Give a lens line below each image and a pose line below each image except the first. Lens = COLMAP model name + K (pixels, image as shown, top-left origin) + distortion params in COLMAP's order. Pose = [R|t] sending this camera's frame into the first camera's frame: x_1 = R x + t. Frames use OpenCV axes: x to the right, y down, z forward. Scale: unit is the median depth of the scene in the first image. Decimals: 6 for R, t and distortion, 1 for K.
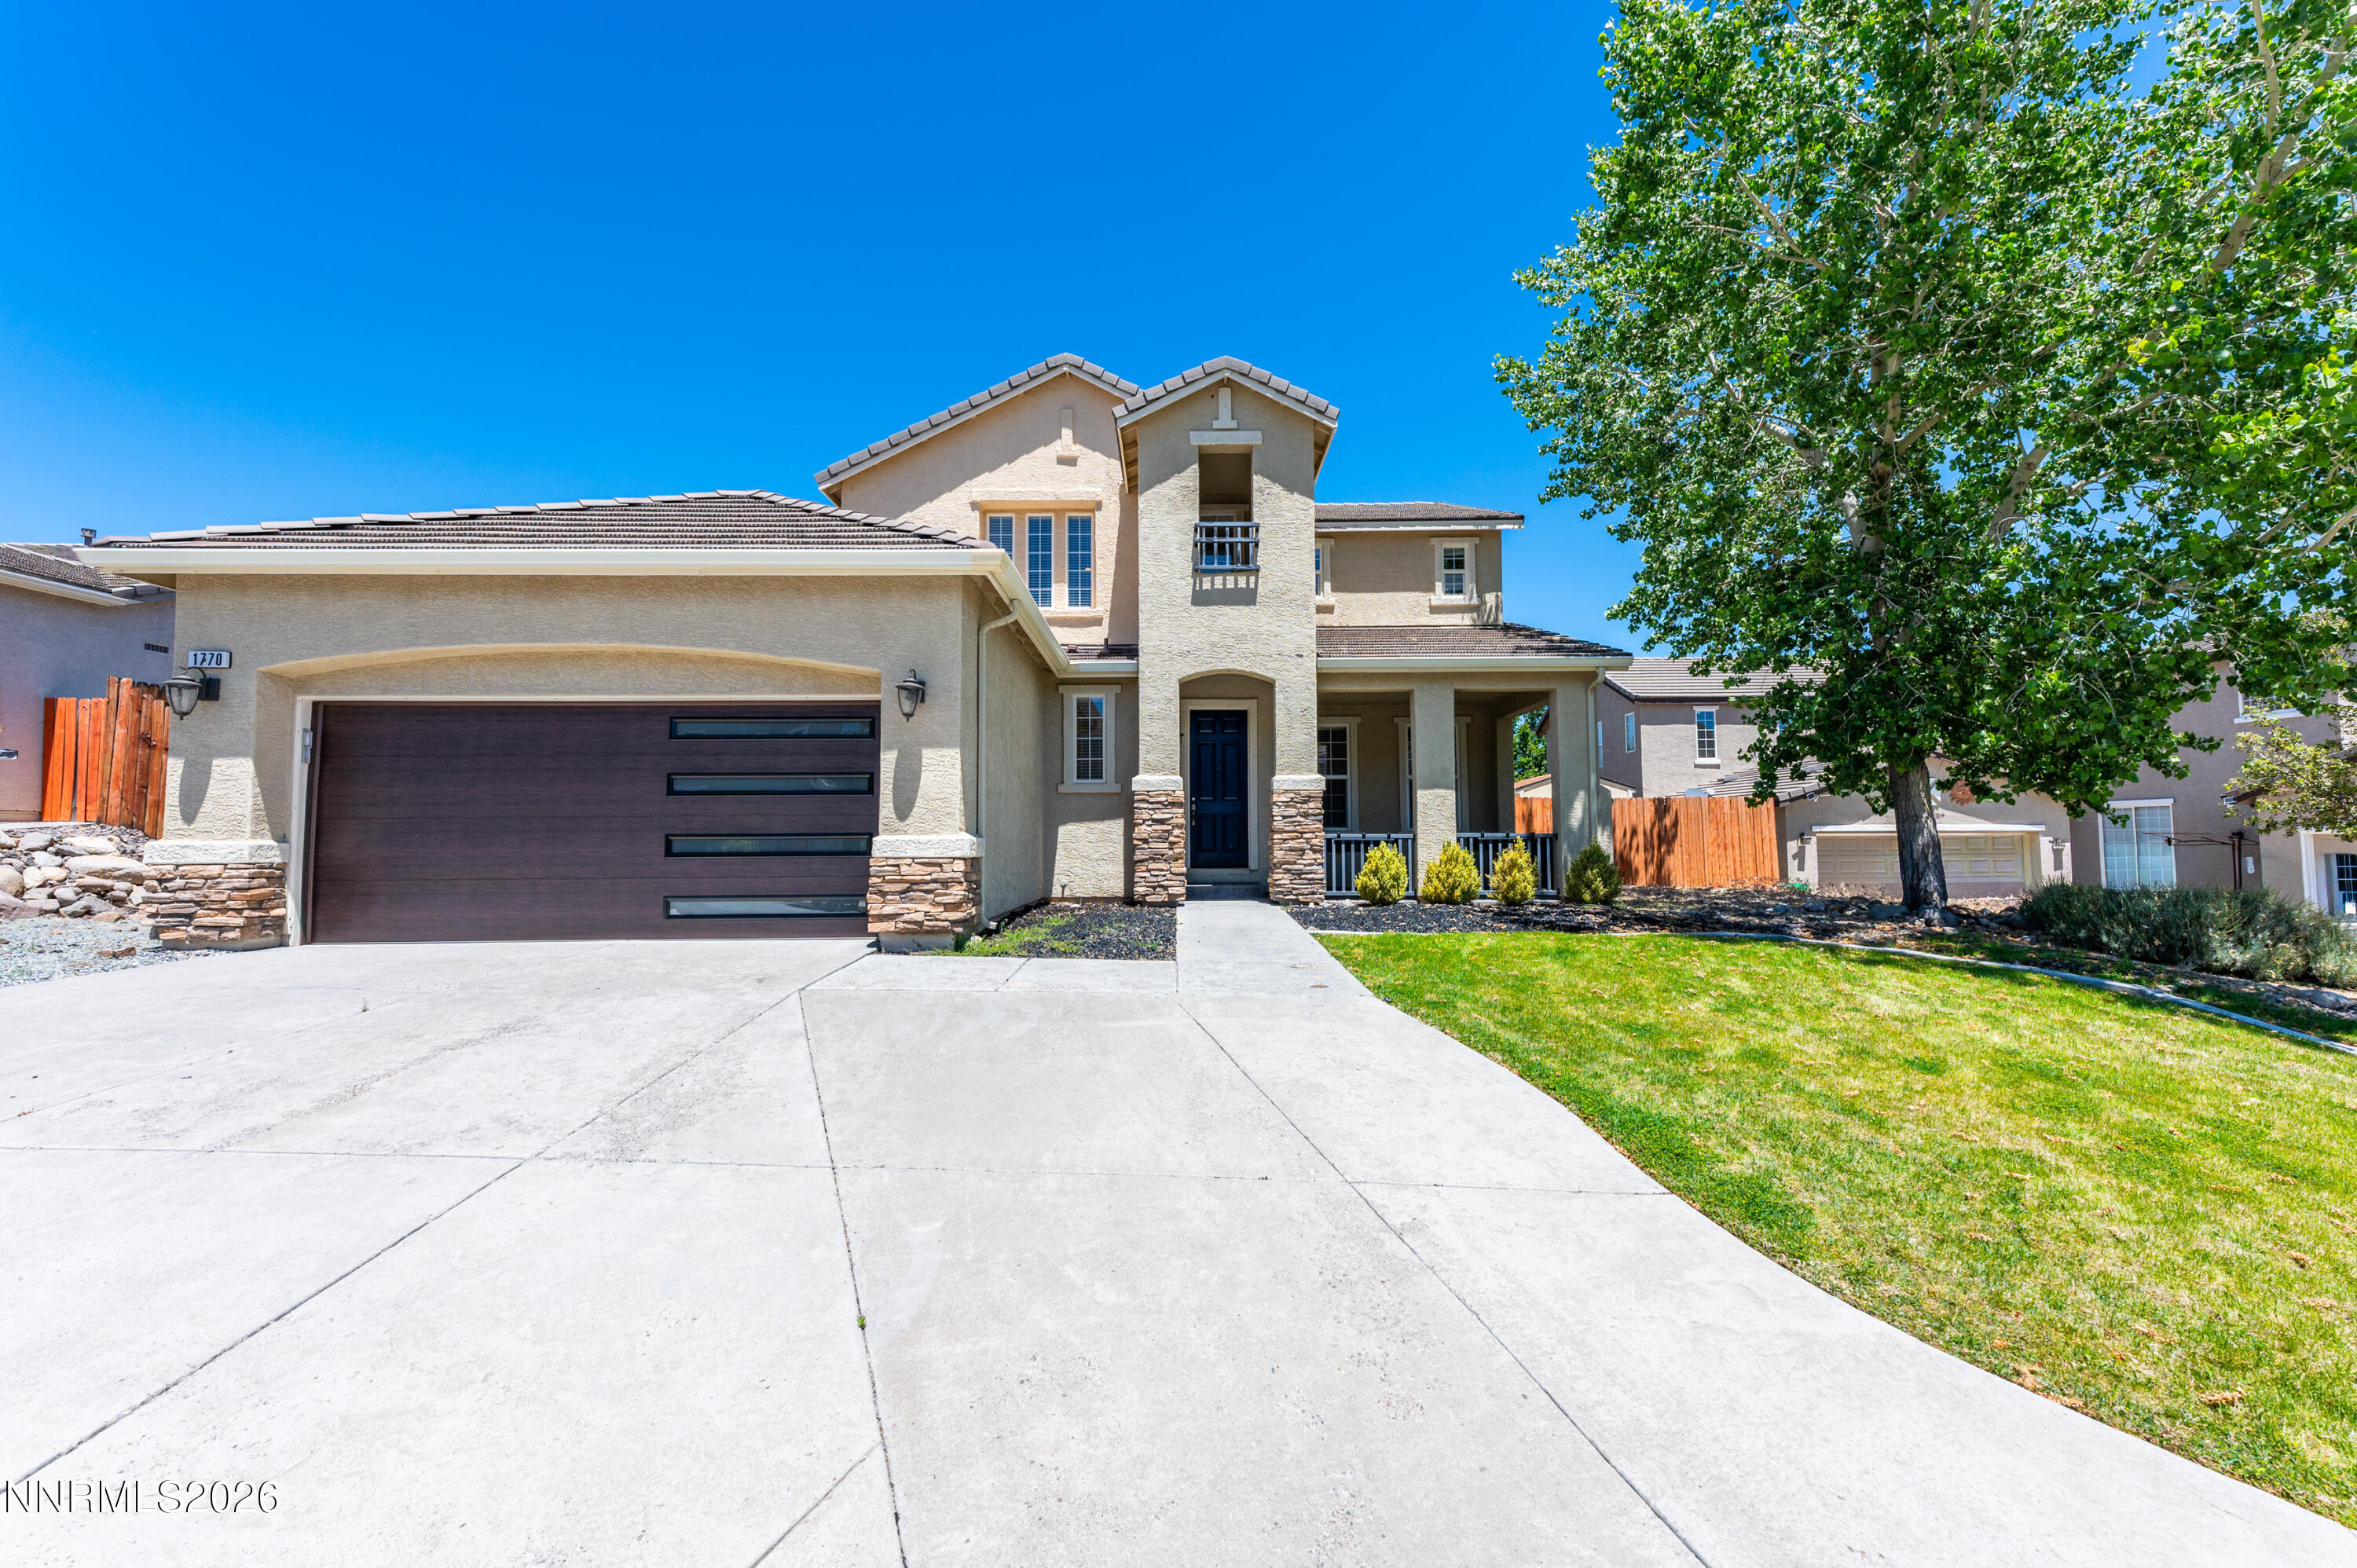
lens RADIAL K [[931.9, 0, 1181.1], [0, 931.9, 788.8], [0, 0, 1]] dist [0.010247, 0.000002]
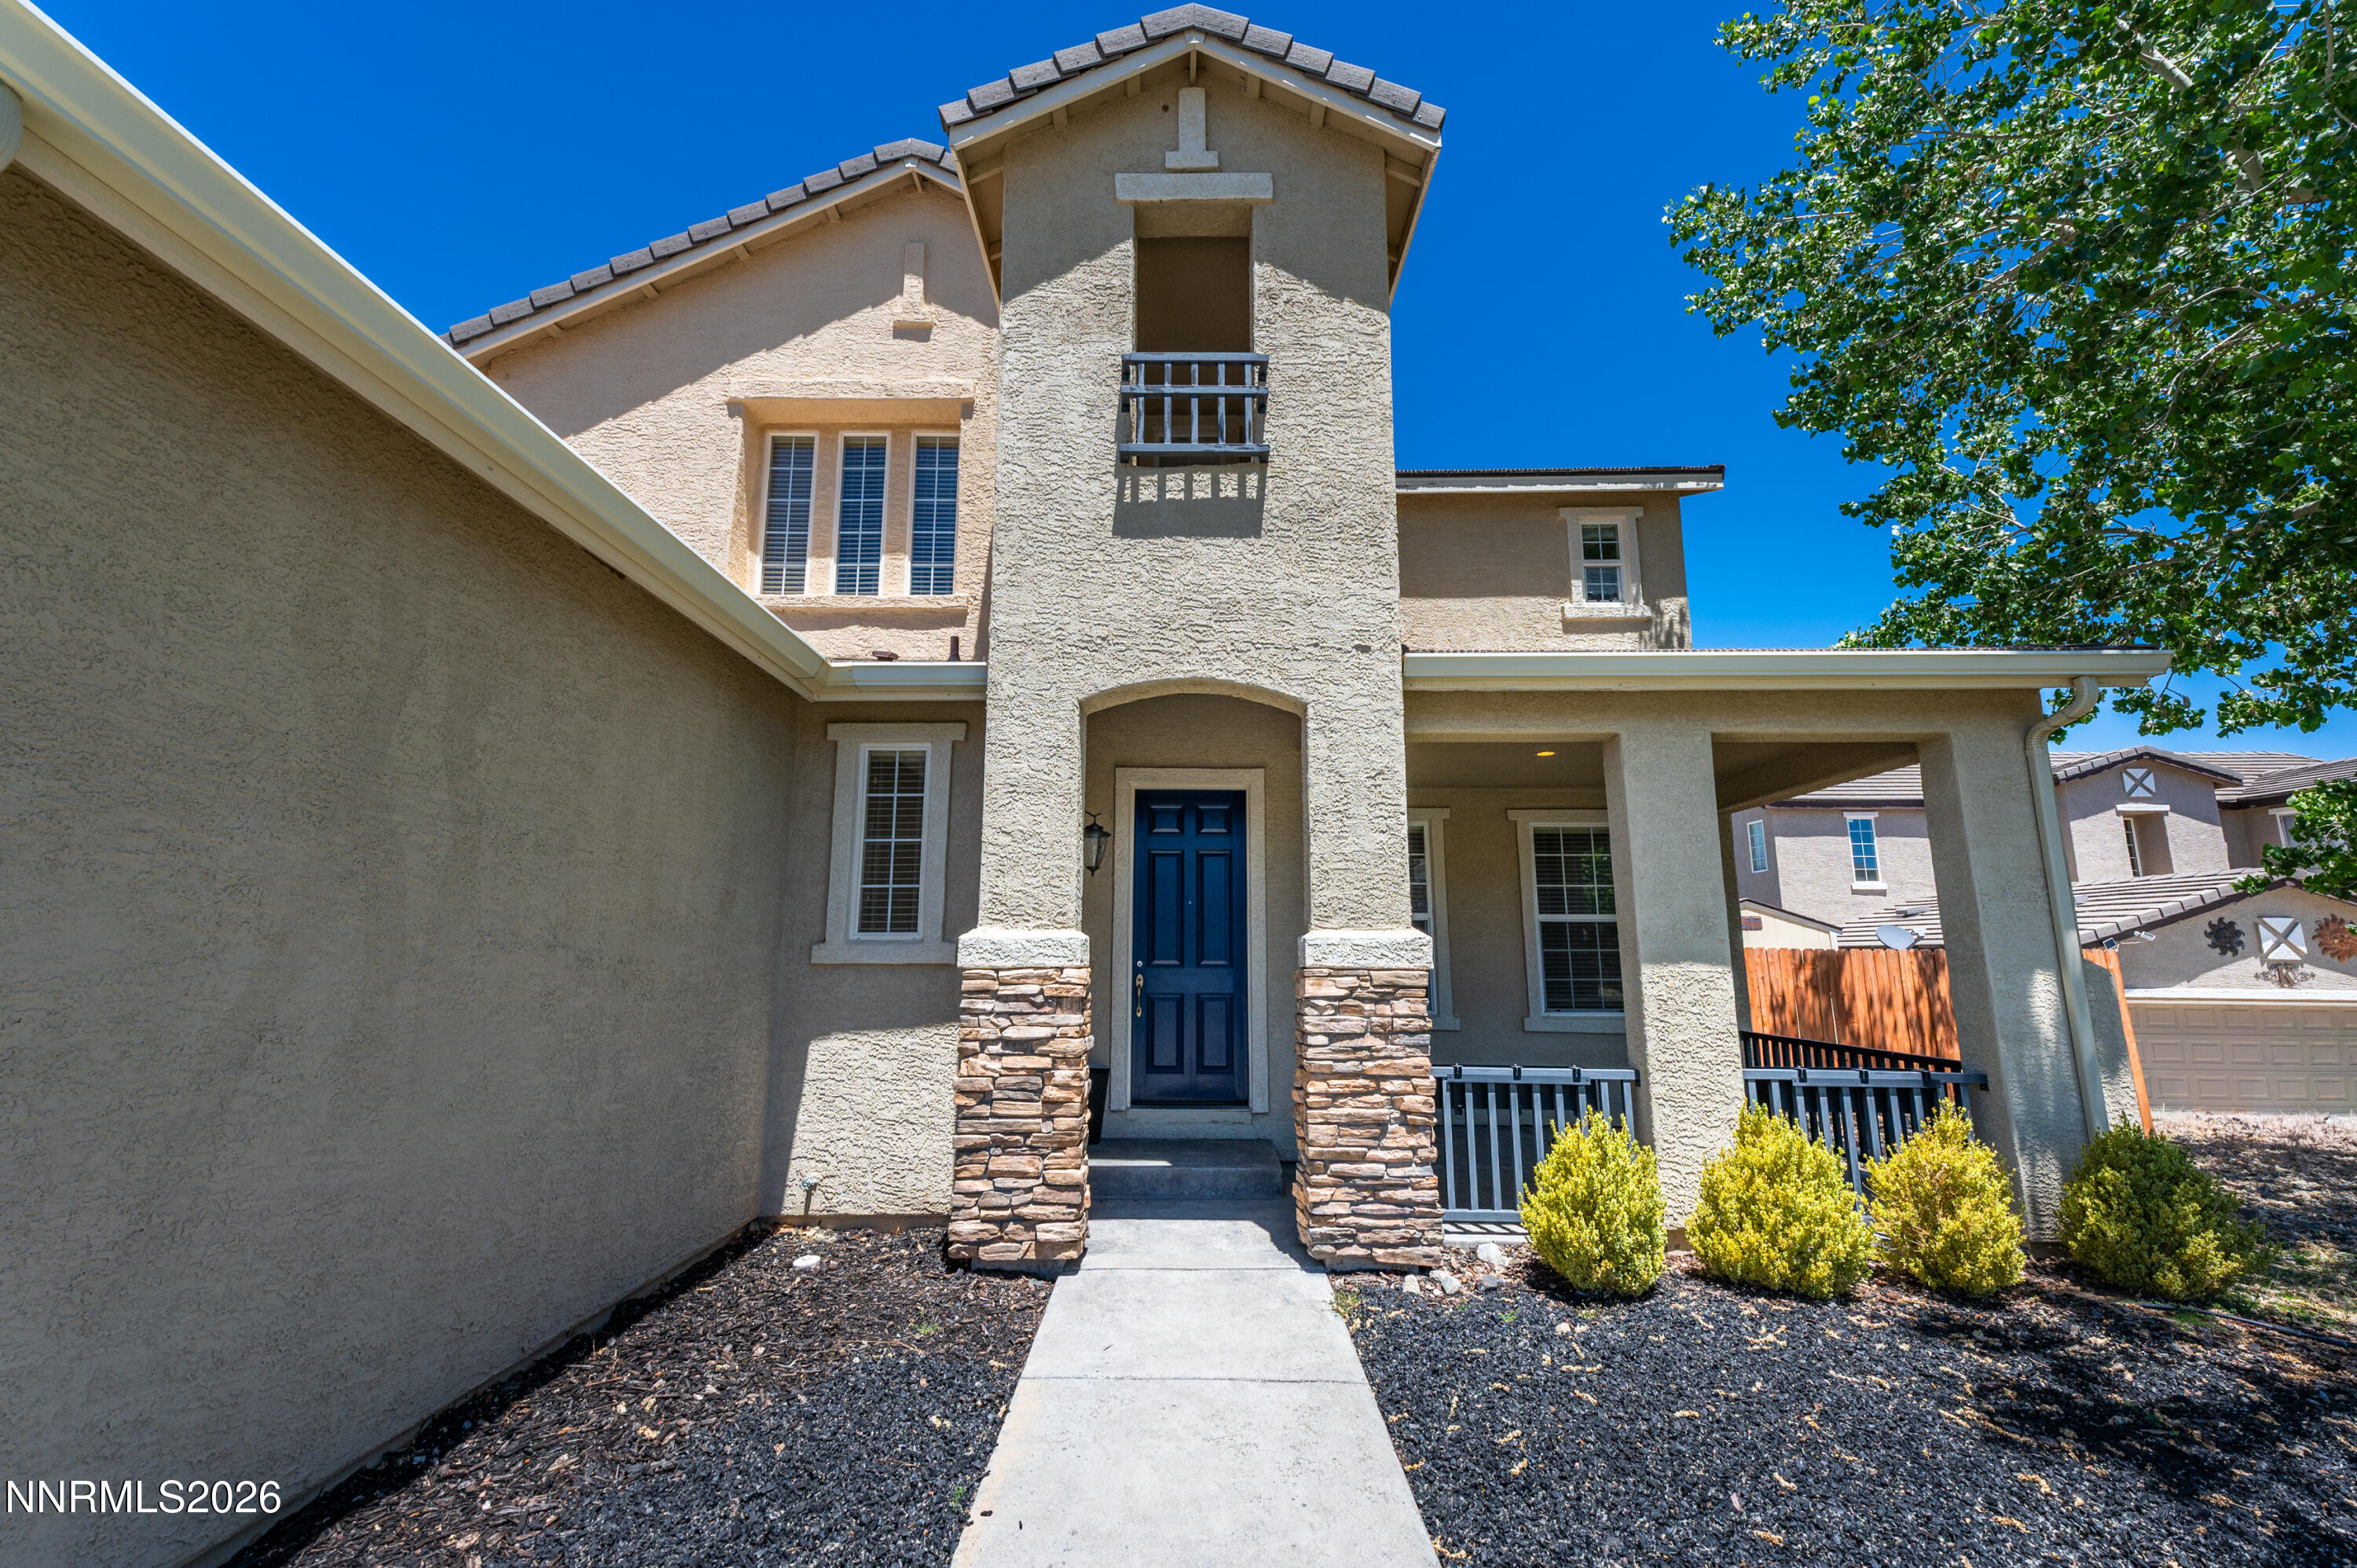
lens RADIAL K [[931.9, 0, 1169.0], [0, 931.9, 788.7], [0, 0, 1]] dist [0.010247, 0.000002]
pose [[0.999752, 0.005111, -0.021684, 0.046909], [-0.007727, 0.992458, -0.122343, -0.025558], [0.020895, 0.122480, 0.992251, 0.573531]]
